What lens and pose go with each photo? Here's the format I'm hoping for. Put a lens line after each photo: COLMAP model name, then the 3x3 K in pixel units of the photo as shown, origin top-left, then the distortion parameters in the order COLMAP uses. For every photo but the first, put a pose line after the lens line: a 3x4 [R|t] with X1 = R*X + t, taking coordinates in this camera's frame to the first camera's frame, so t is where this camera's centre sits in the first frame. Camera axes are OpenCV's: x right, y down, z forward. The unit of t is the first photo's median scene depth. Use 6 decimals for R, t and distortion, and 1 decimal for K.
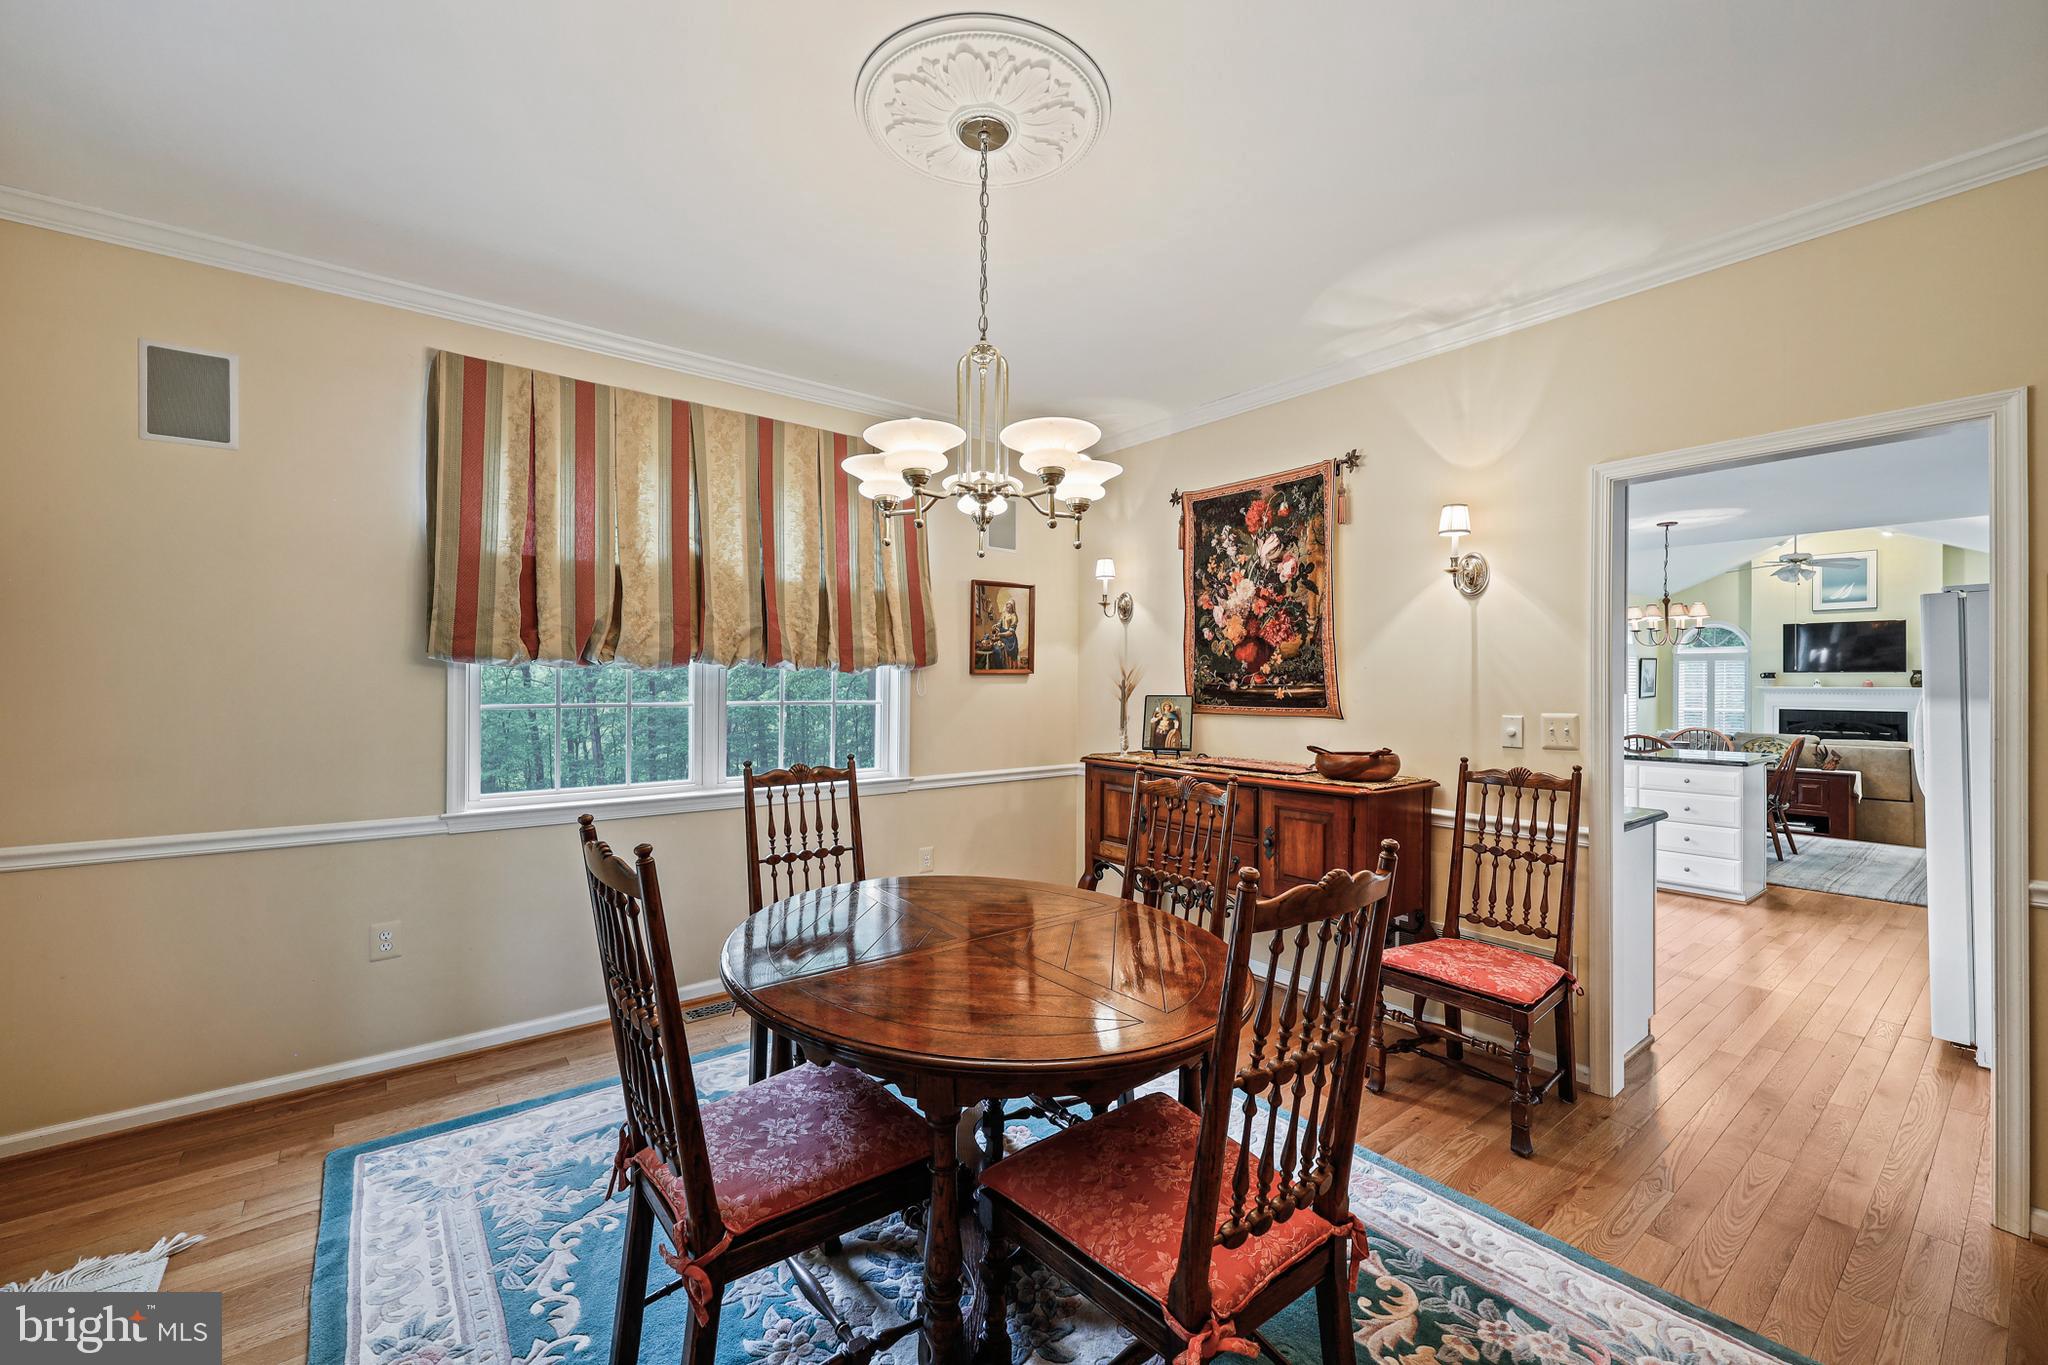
lens RADIAL K [[830.9, 0, 1011.4], [0, 830.9, 690.1], [0, 0, 1]] dist [-0.001432, -0.000678]
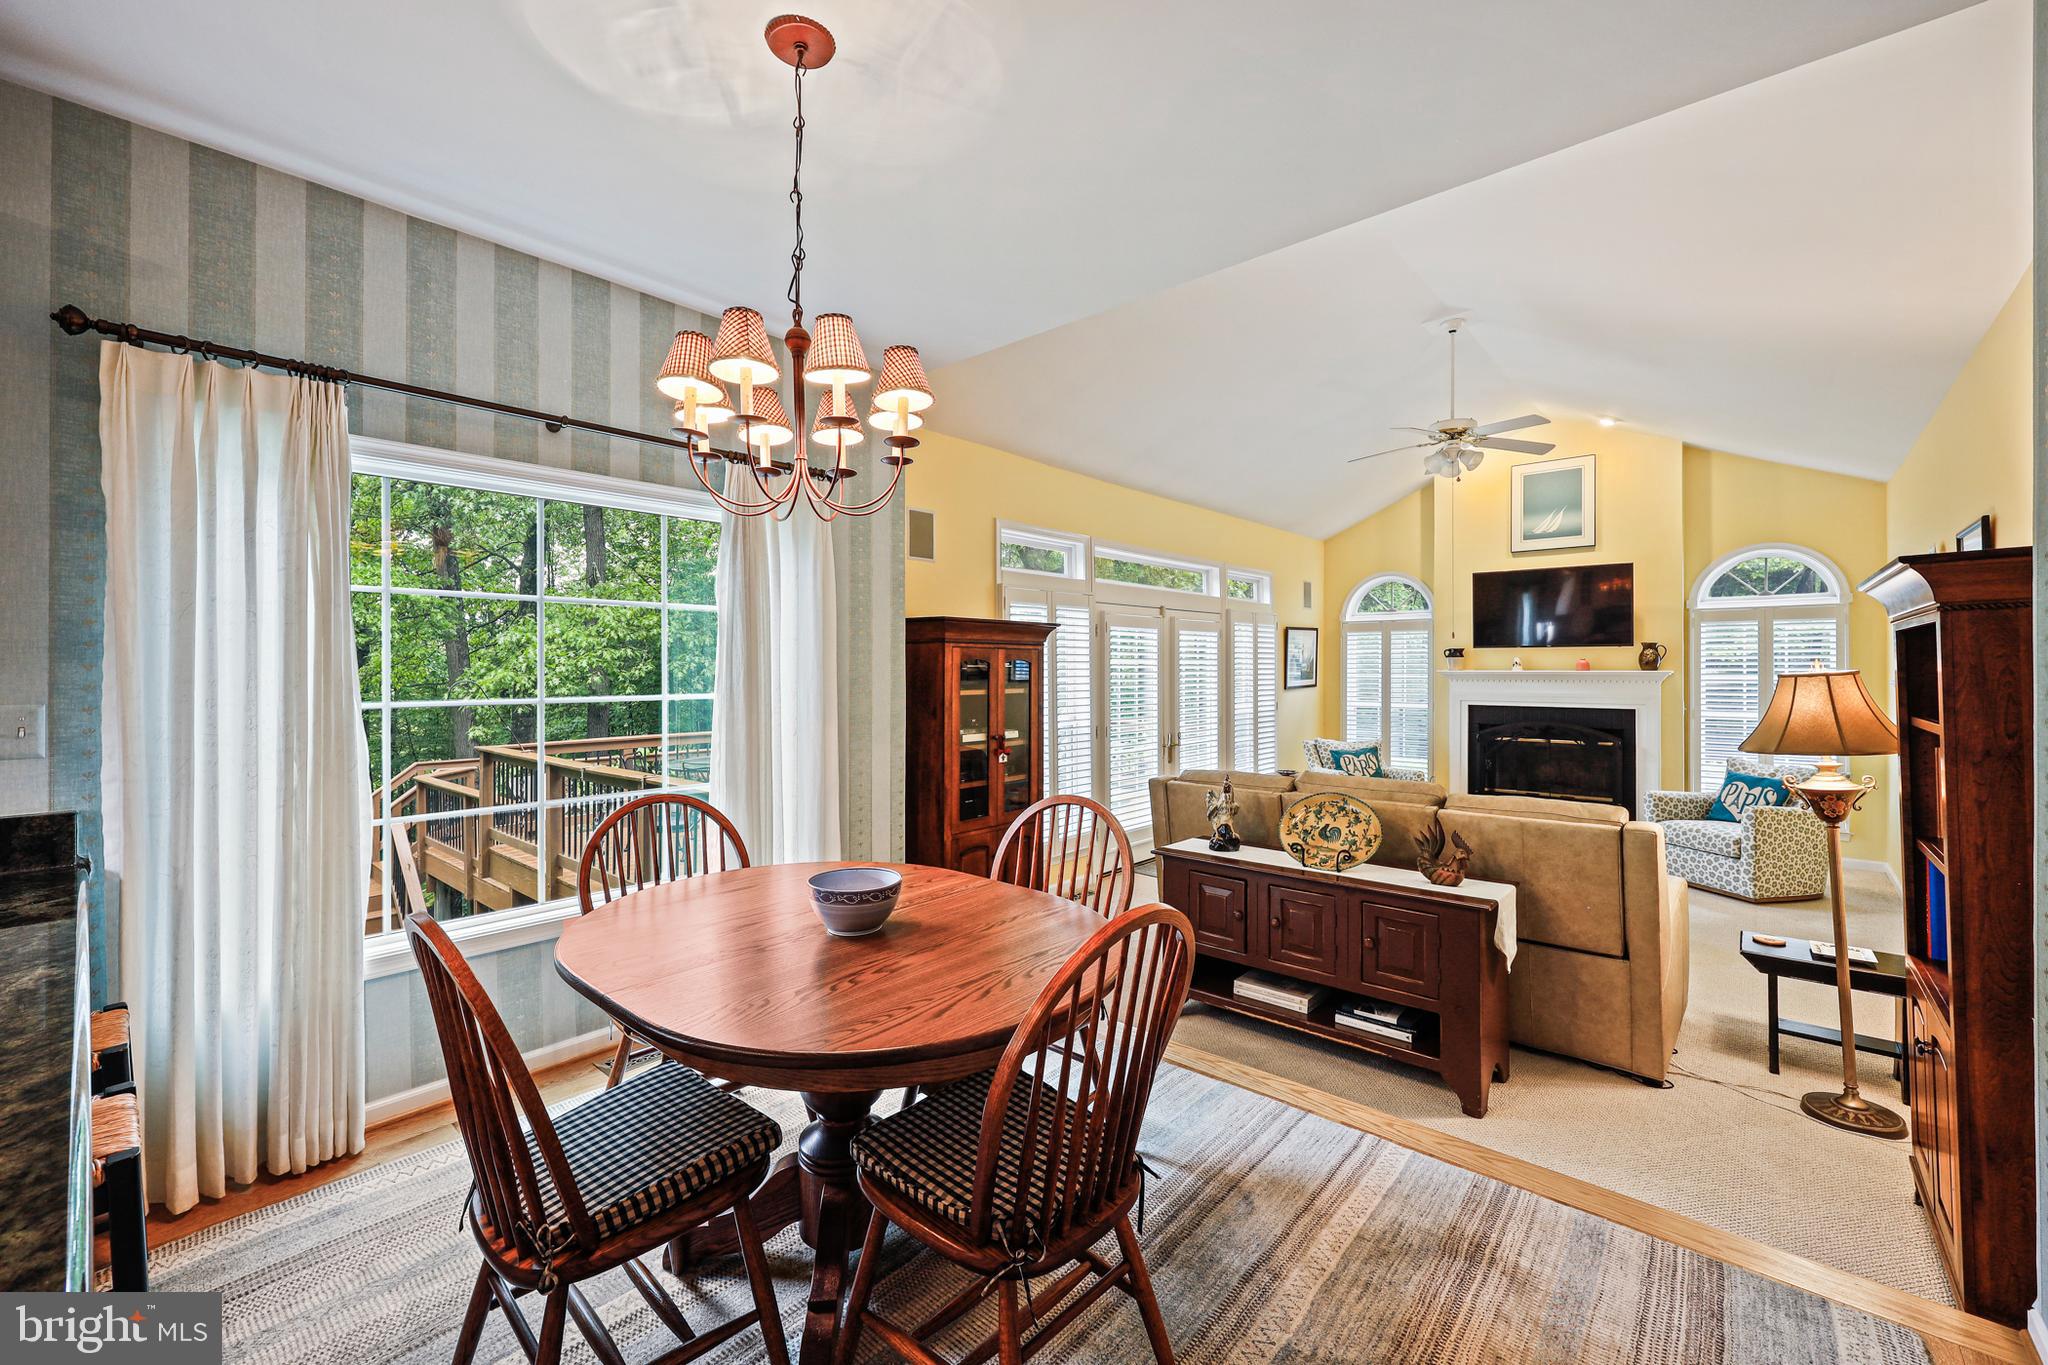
lens RADIAL K [[830.9, 0, 1034.9], [0, 830.9, 677.5], [0, 0, 1]] dist [-0.001432, -0.000678]
pose [[0.982442, -0.002595, 0.186552, 0.496922], [0.002136, 0.999994, 0.002663, -0.000709], [-0.186558, -0.002218, 0.982441, 0.448656]]
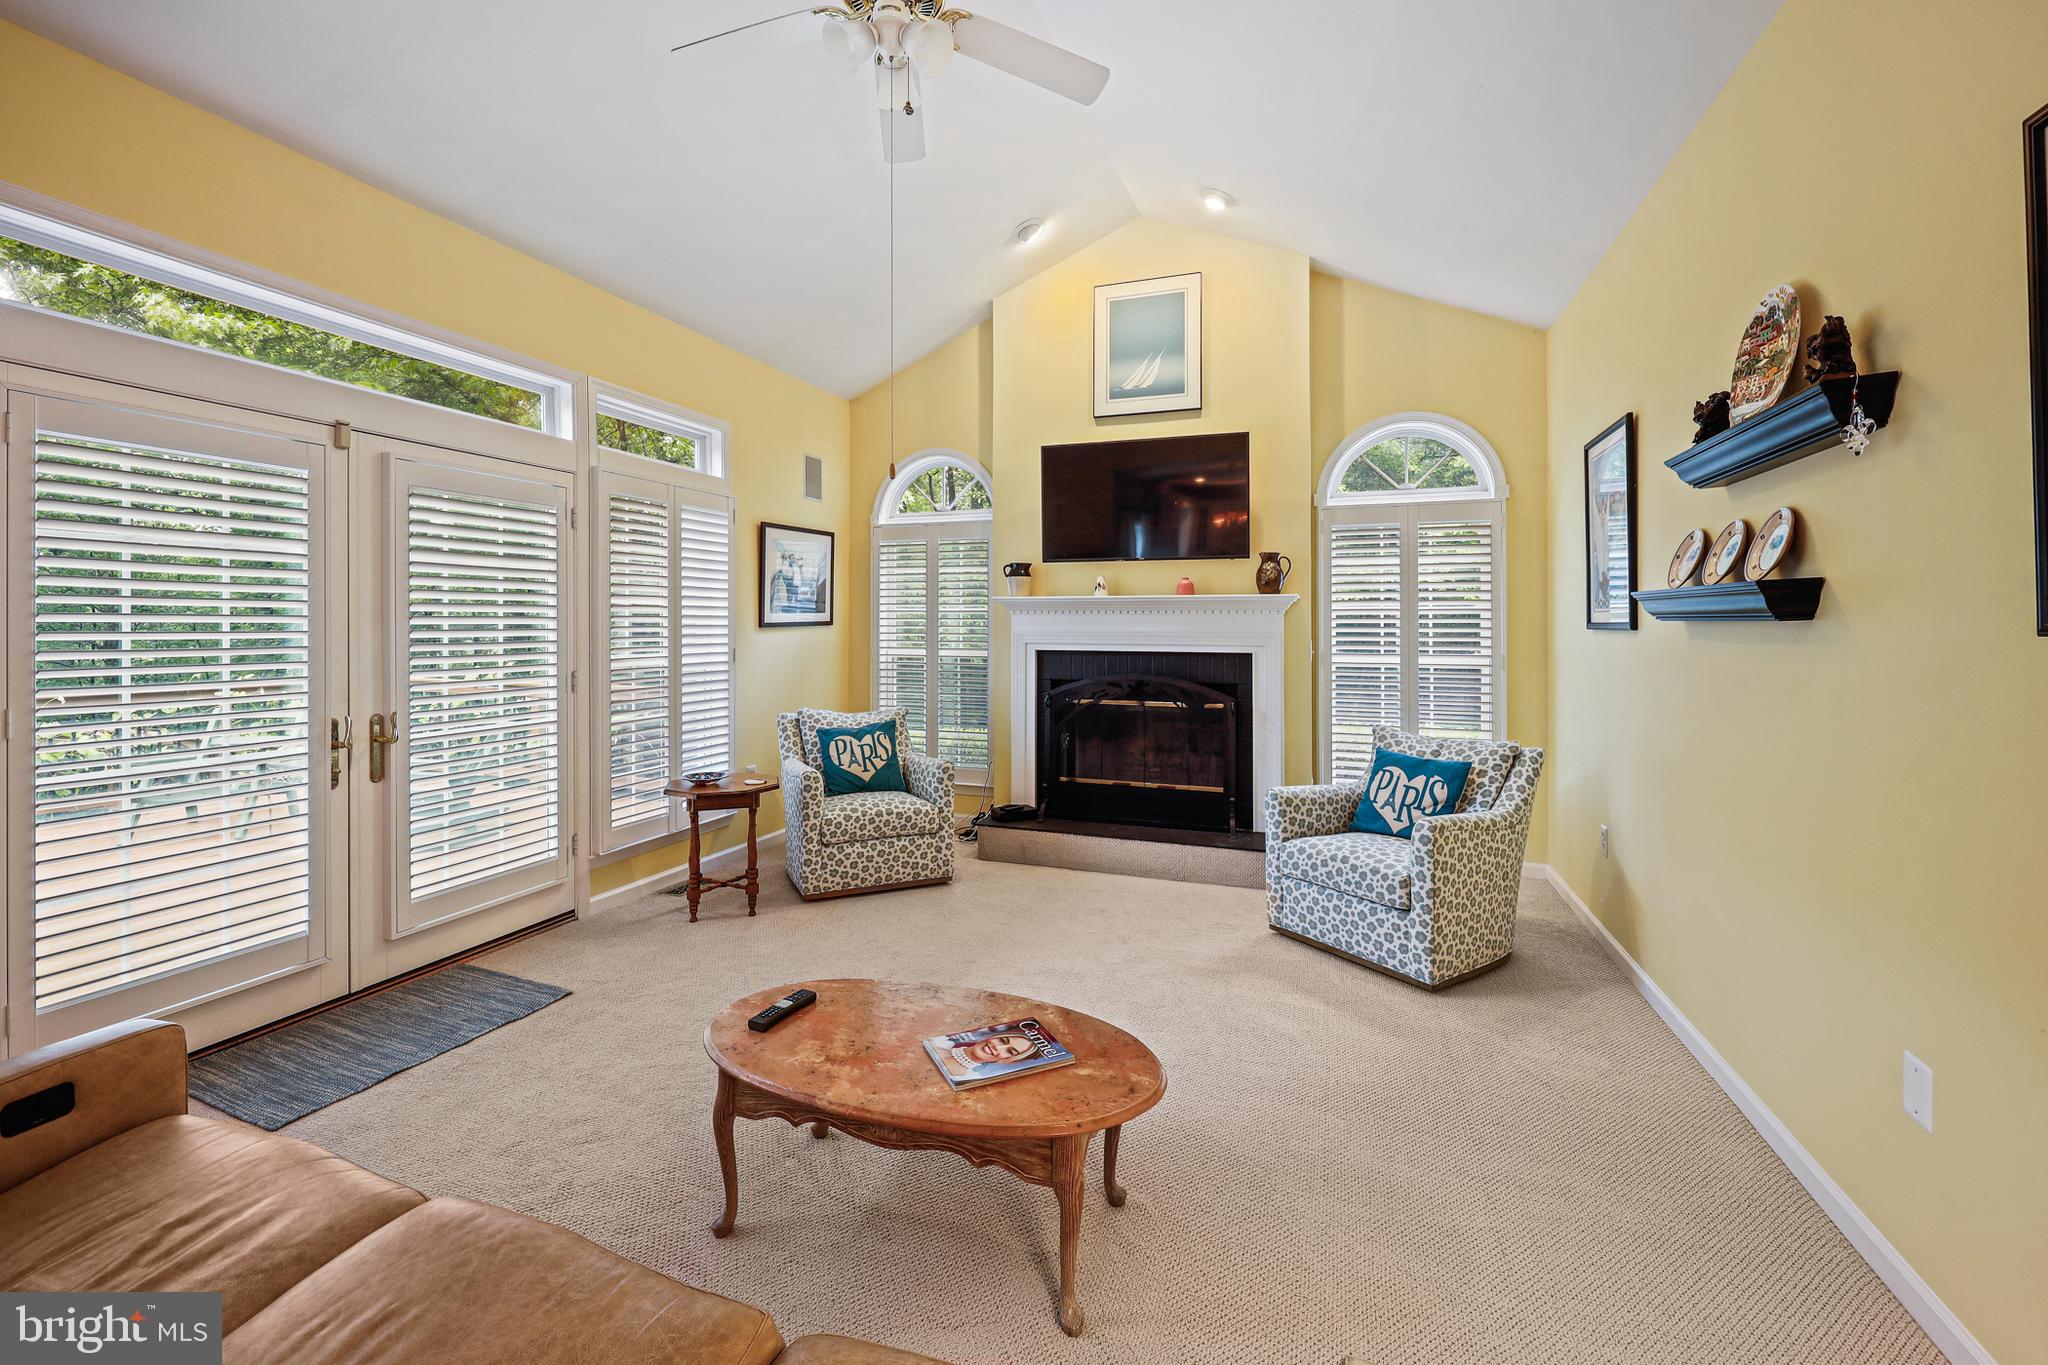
lens RADIAL K [[830.9, 0, 1040.5], [0, 830.9, 627.4], [0, 0, 1]] dist [-0.001432, -0.000678]
pose [[0.842134, 0.004009, 0.539254, 0.735814], [-0.000928, 0.999982, -0.005986, 0.014751], [-0.539268, 0.004540, 0.842122, 0.677147]]
